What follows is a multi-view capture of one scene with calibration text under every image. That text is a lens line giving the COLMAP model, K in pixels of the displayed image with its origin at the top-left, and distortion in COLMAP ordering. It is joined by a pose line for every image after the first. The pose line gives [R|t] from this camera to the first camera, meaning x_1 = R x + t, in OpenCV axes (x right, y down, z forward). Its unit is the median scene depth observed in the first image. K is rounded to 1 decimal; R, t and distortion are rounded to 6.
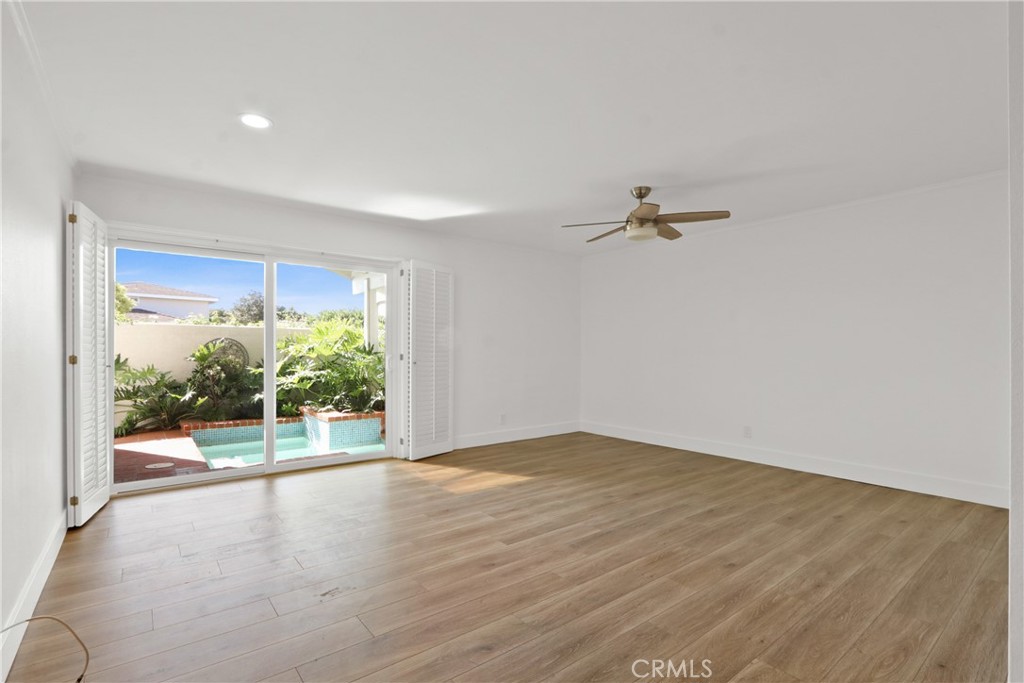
lens RADIAL K [[479.3, 0, 514.5], [0, 479.3, 350.6], [0, 0, 1]] dist [0.002091, 0.000283]
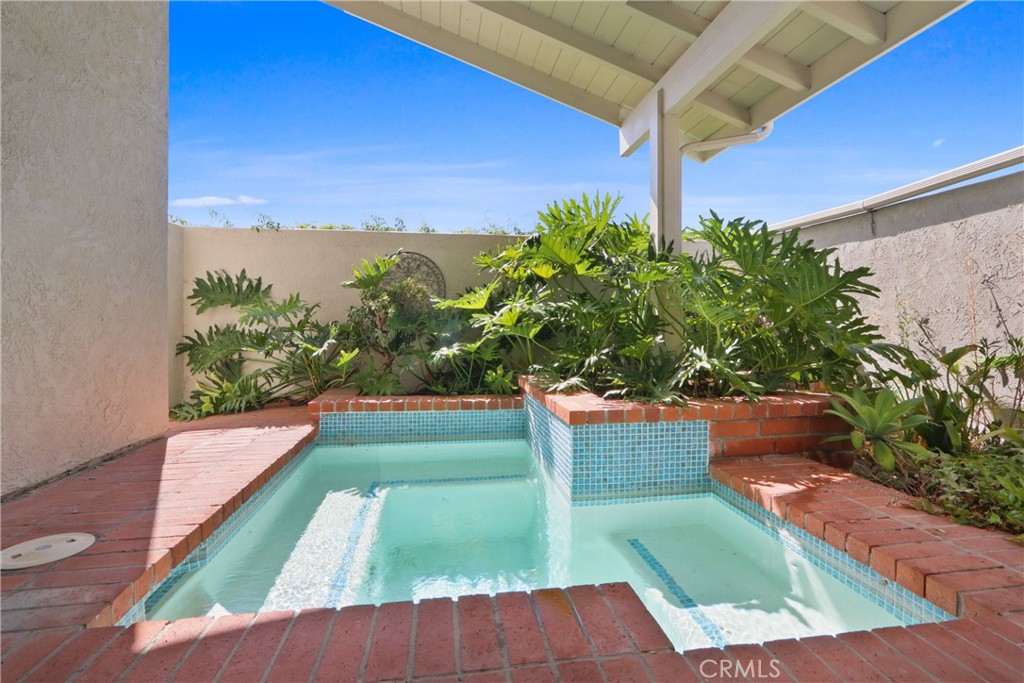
lens RADIAL K [[479.3, 0, 513.9], [0, 479.3, 339.5], [0, 0, 1]] dist [0.002091, 0.000283]
pose [[0.871669, 0.014369, -0.489884, -0.224856], [0.005400, 0.999228, 0.038916, 0.063712], [0.490064, -0.036567, 0.870919, 0.602480]]
